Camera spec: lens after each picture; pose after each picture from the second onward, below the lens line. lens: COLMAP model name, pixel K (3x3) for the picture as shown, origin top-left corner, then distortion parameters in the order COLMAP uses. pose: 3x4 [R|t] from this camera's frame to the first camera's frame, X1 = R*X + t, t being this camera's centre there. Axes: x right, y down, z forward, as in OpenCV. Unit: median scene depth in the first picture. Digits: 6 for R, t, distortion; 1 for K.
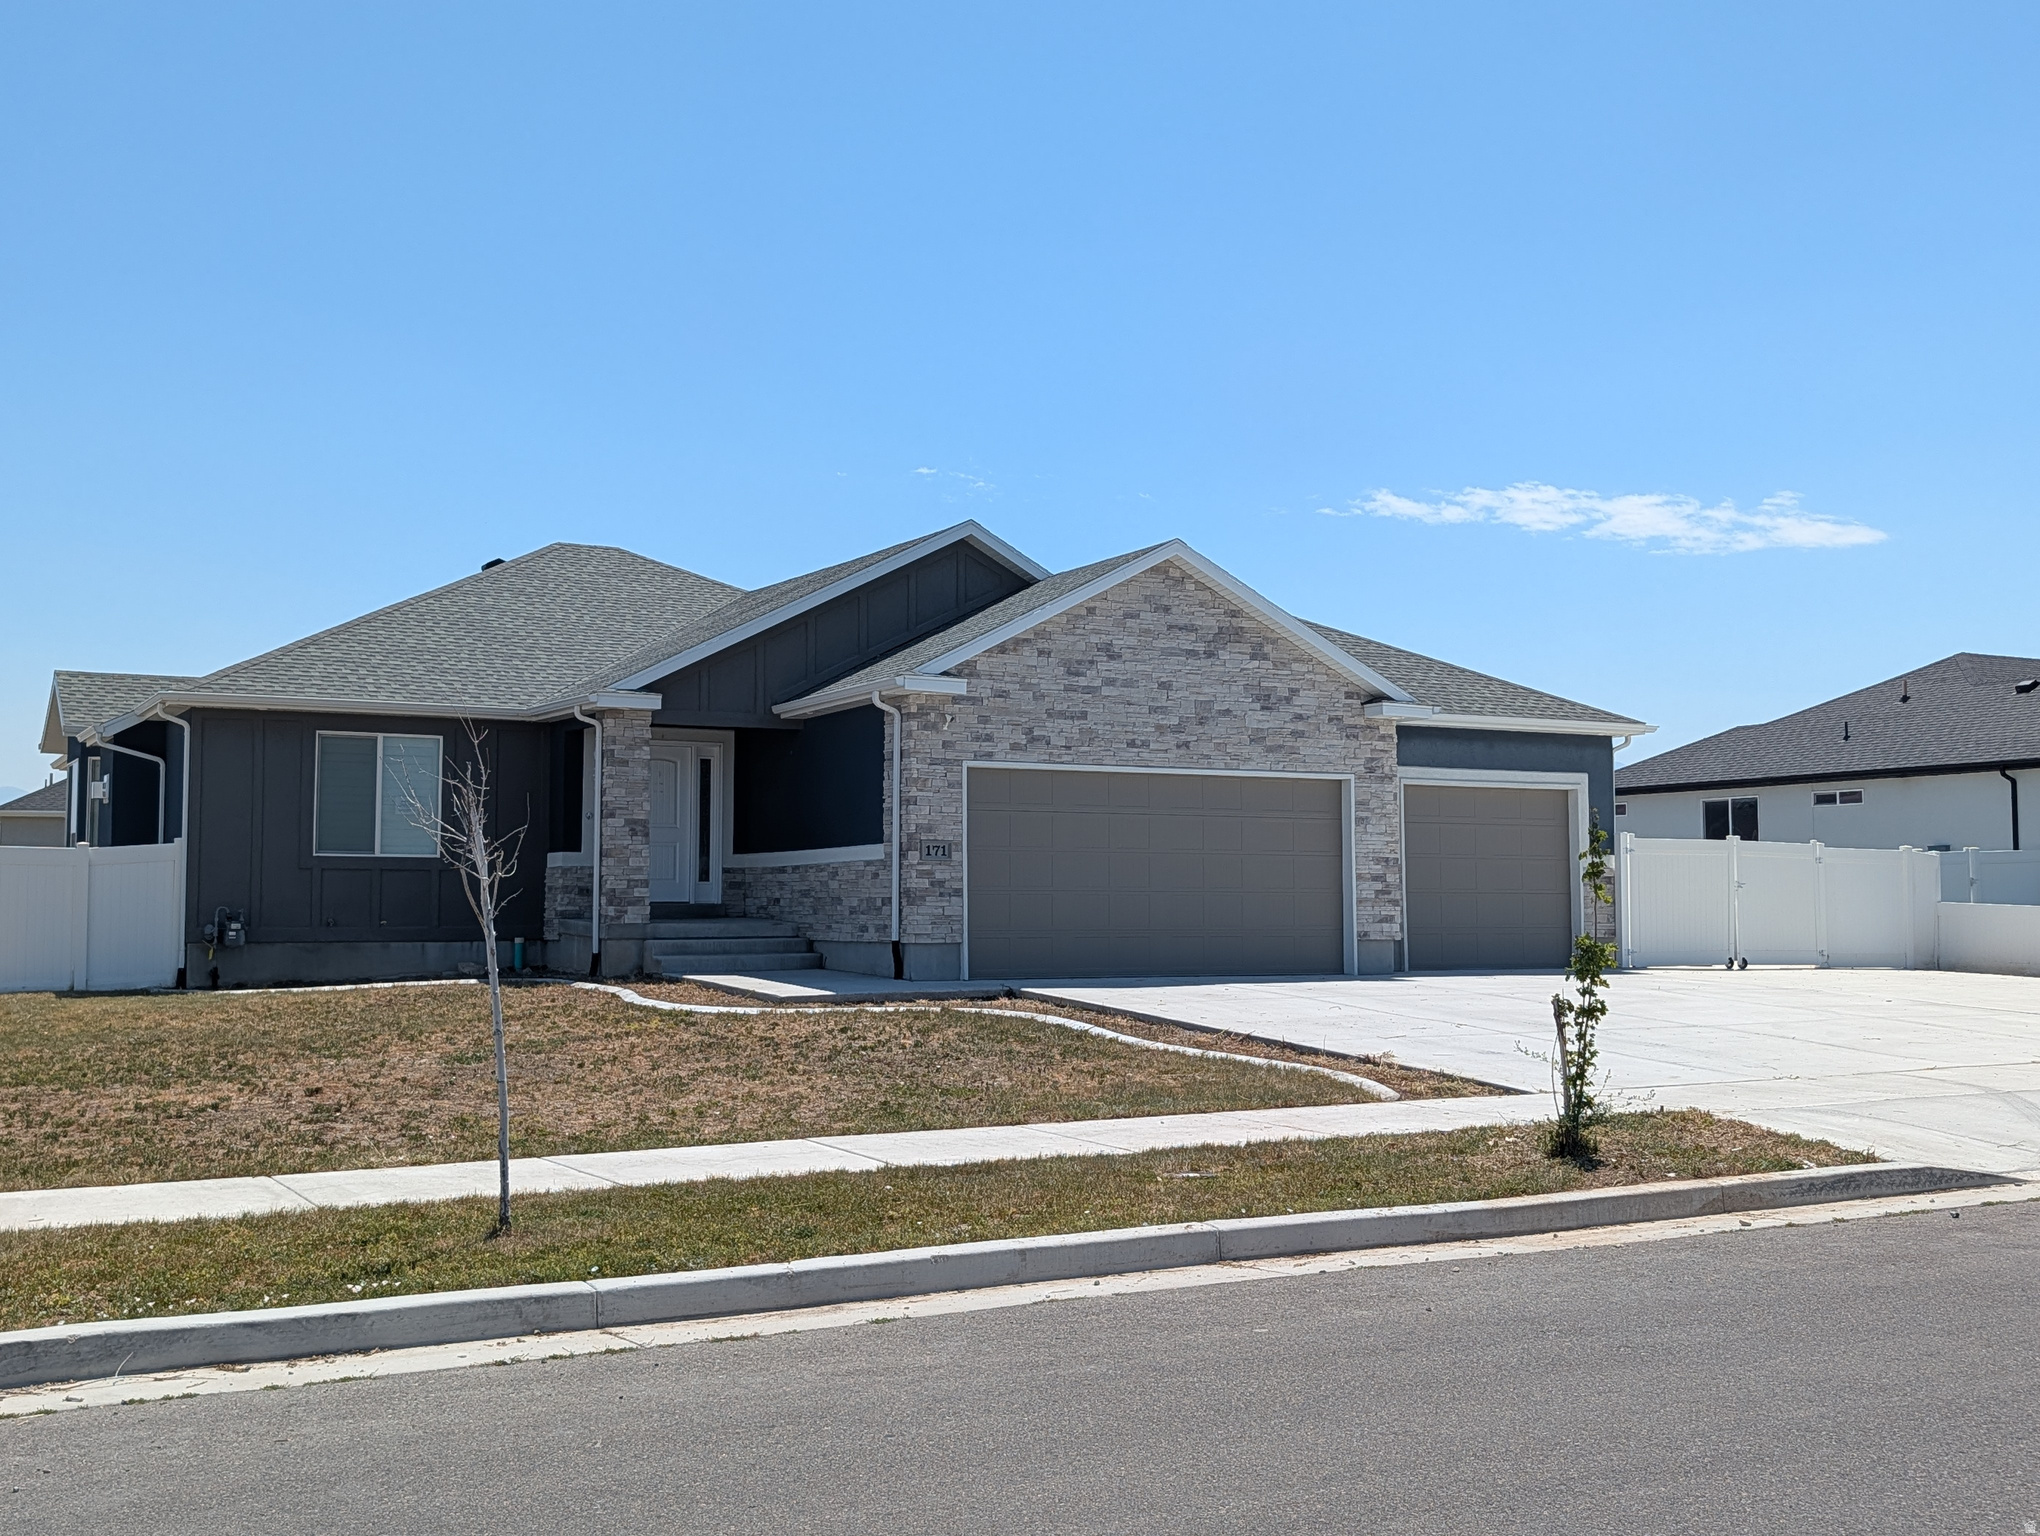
lens RADIAL K [[1496.8, 0, 1019.0], [0, 1496.8, 779.8], [0, 0, 1]] dist [0.020911, -0.009789]
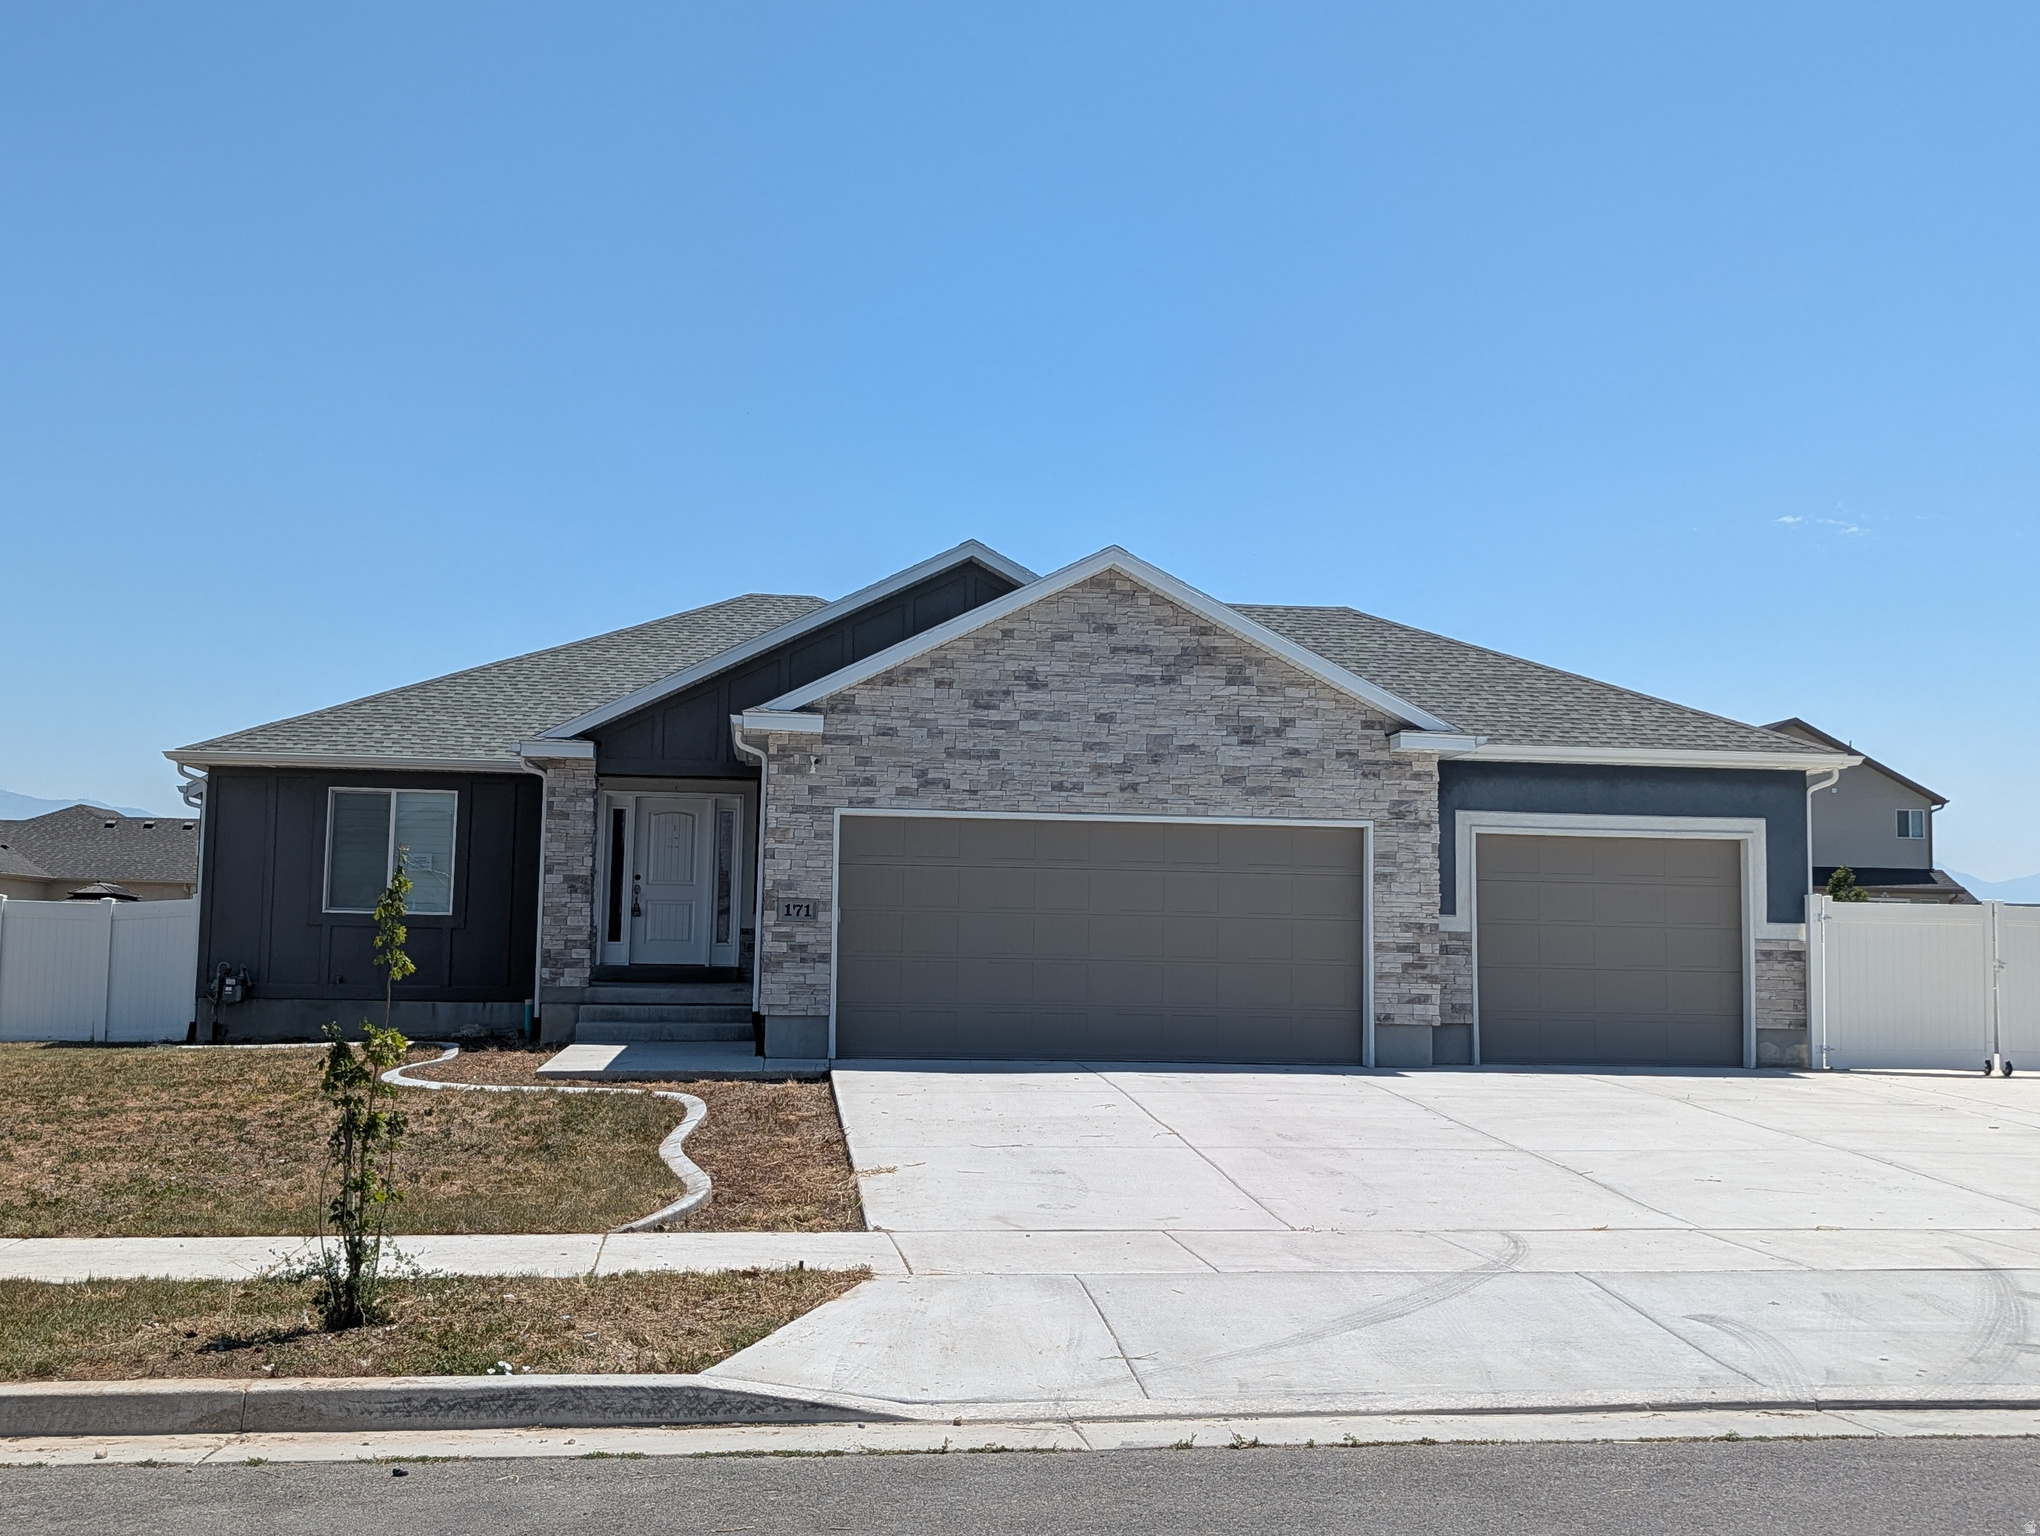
lens RADIAL K [[1599.6, 0, 1020.1], [0, 1599.6, 761.5], [0, 0, 1]] dist [-0.008911, 0.015744]
pose [[0.962629, -0.019105, -0.270149, 0.284036], [0.005841, 0.998741, -0.049815, 0.006550], [0.270761, 0.046376, 0.961529, 0.109390]]
